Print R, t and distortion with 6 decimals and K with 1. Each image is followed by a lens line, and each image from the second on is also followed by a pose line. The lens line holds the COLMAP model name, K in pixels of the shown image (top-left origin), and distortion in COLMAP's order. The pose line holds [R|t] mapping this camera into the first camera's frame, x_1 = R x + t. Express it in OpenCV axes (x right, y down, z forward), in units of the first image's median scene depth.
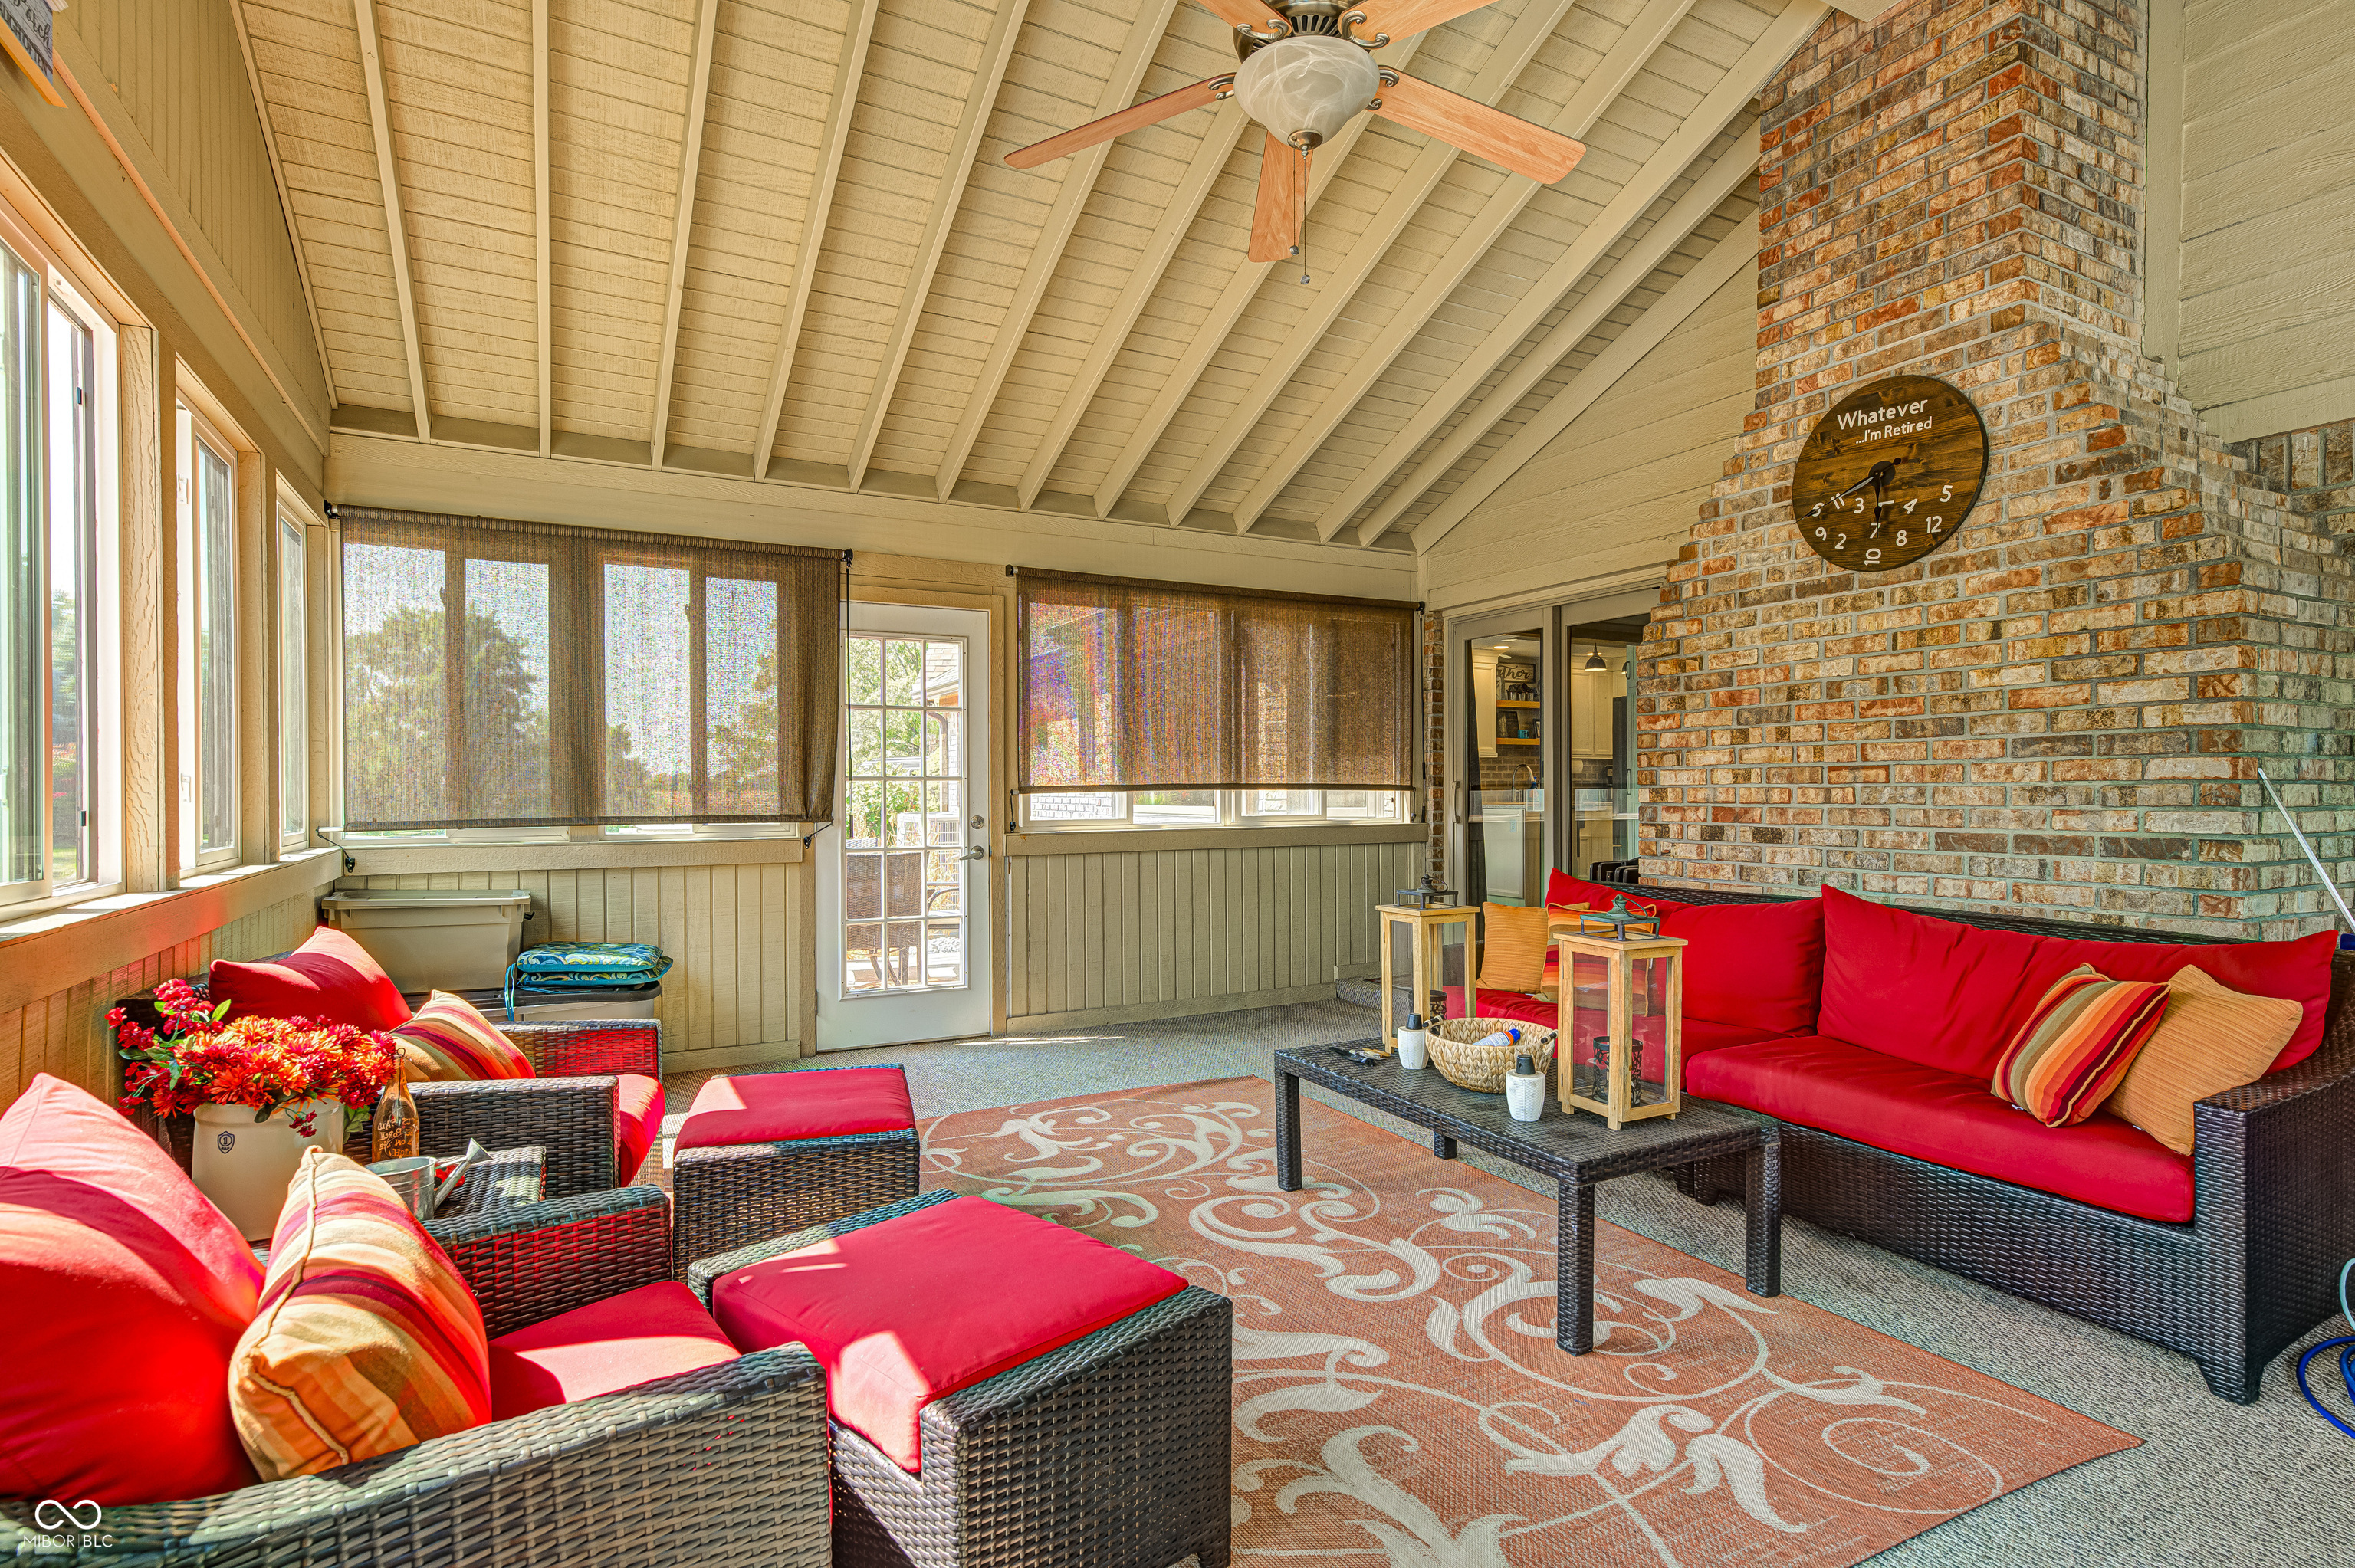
lens RADIAL K [[1164.2, 0, 1177.5], [0, 1164.2, 784.0], [0, 0, 1]] dist [0.004607, 0.000248]
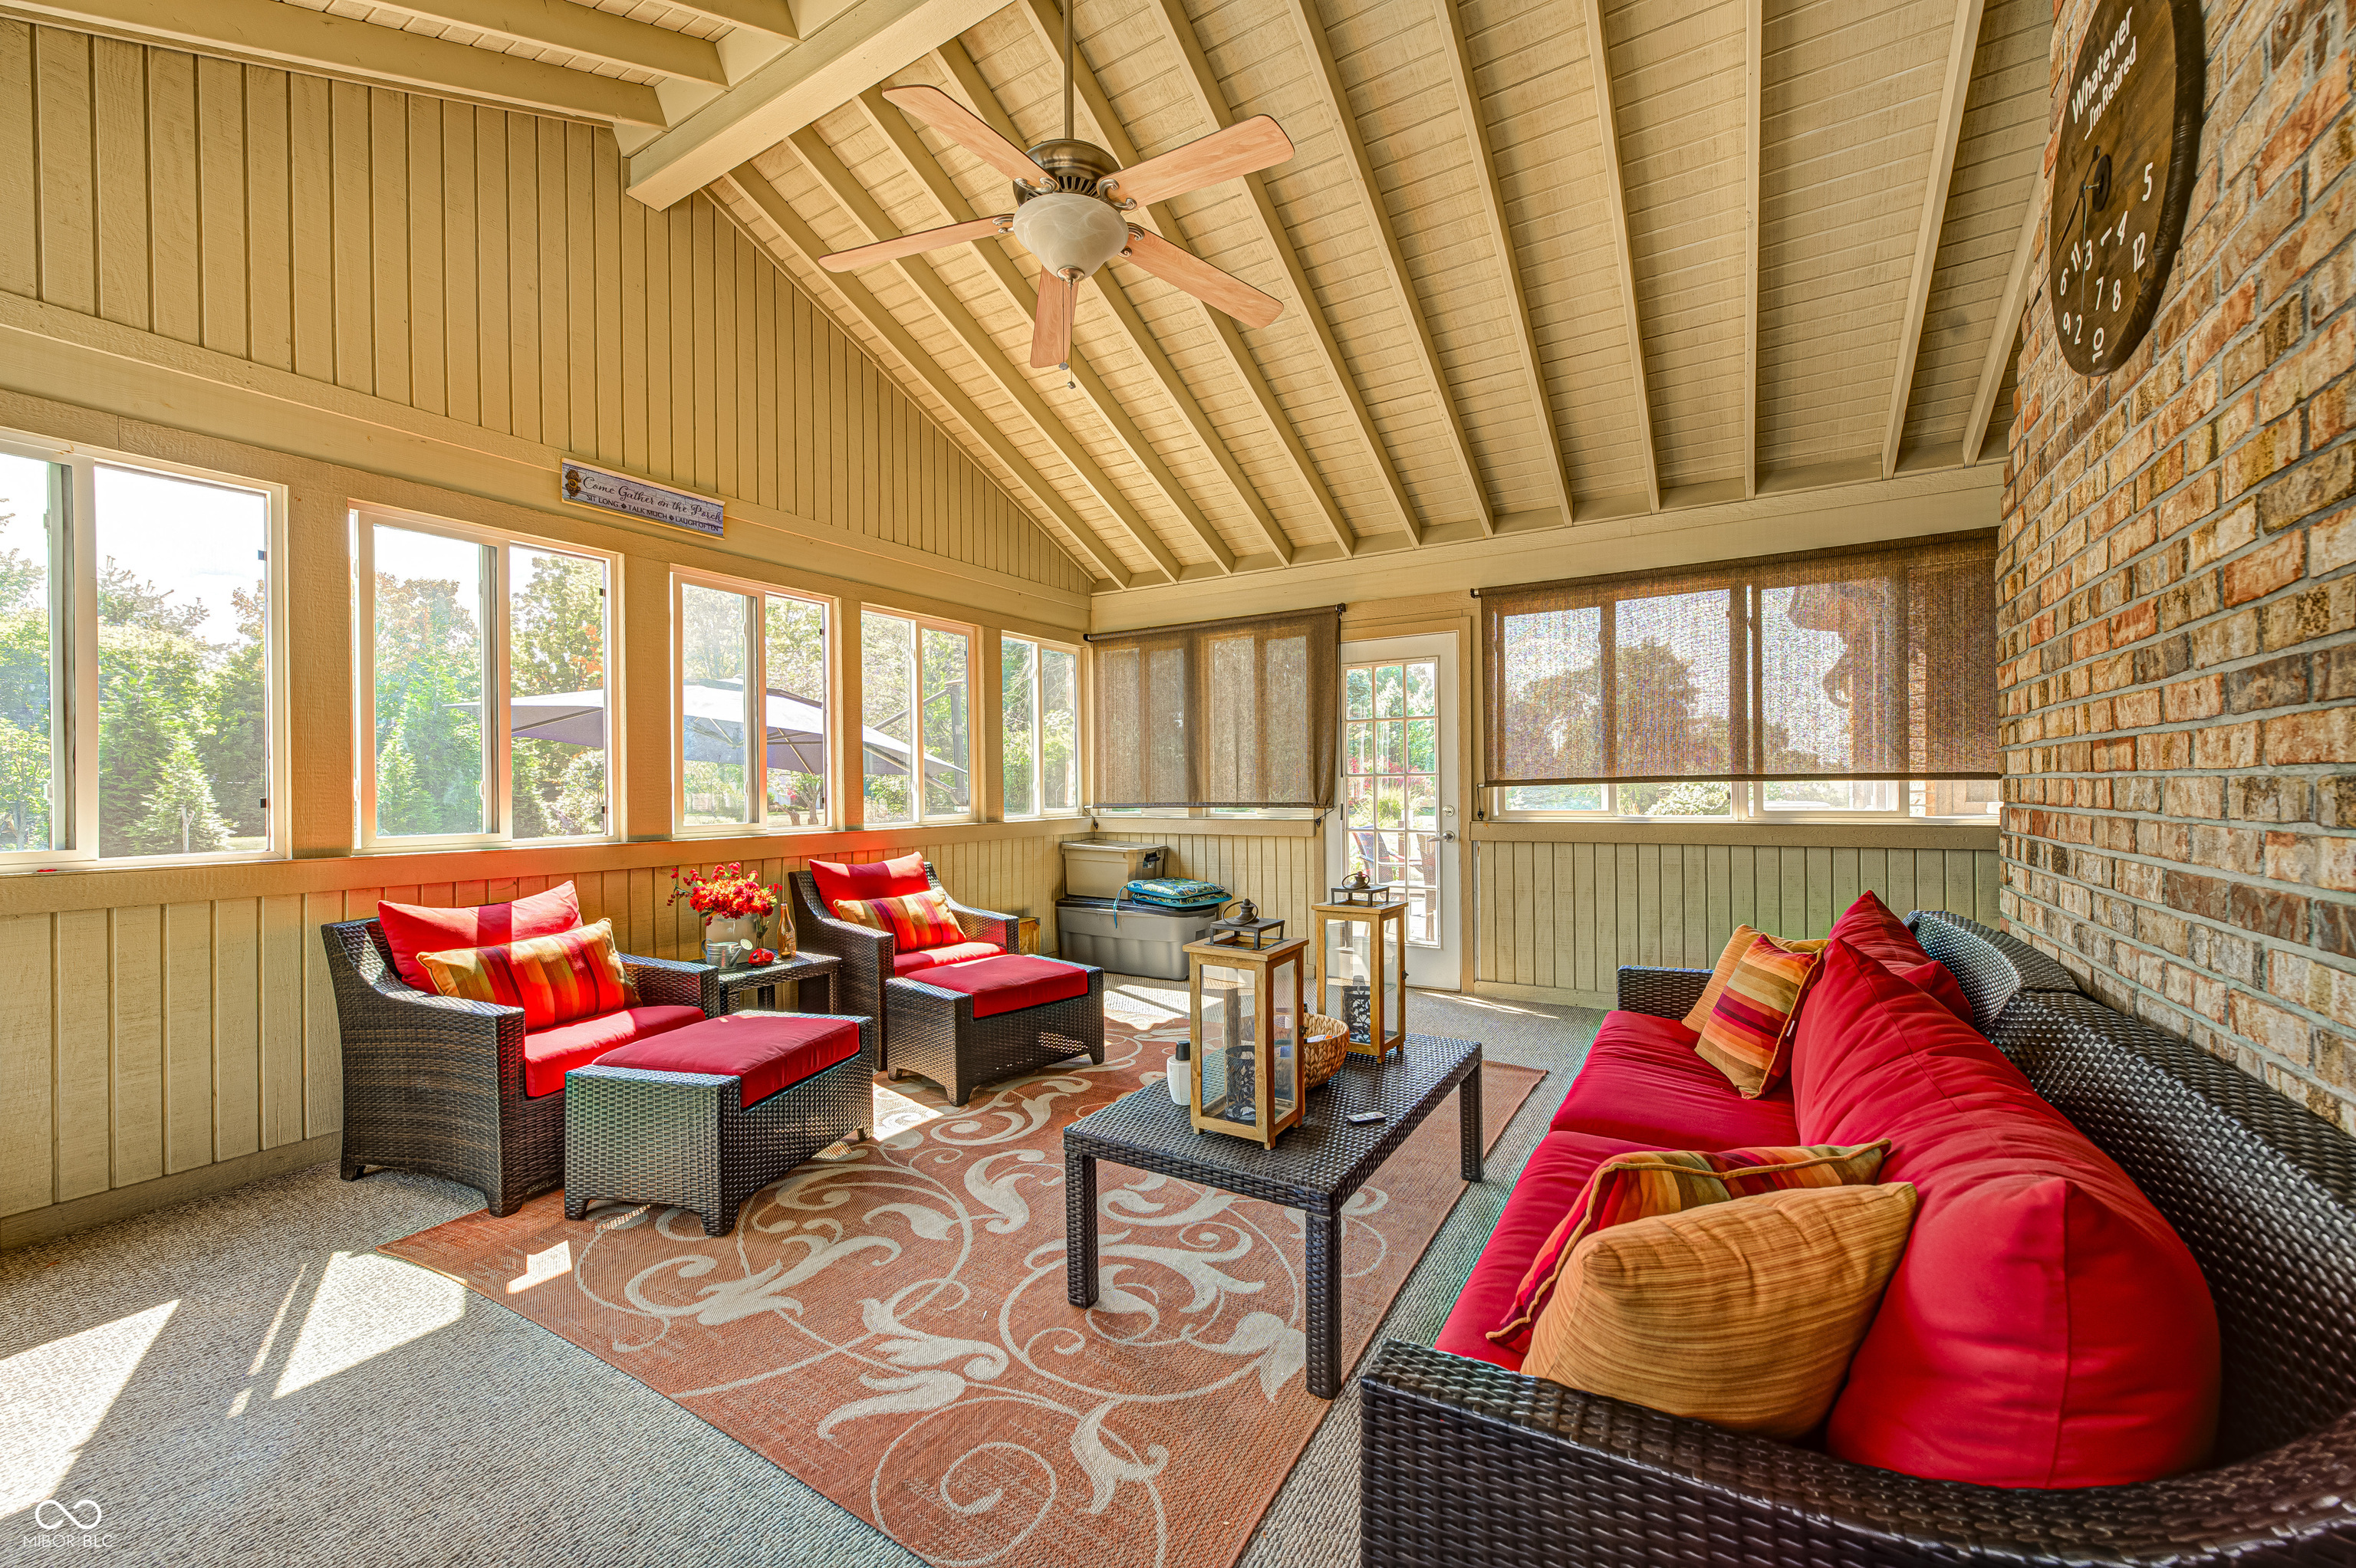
lens RADIAL K [[925.4, 0, 1178.0], [0, 925.4, 784.0], [0, 0, 1]] dist [-0.001355, -0.000138]
pose [[0.506370, -0.003854, -0.862307, 0.540526], [0.013179, 0.999908, 0.003270, -0.001291], [0.862215, -0.013020, 0.506375, 0.305549]]
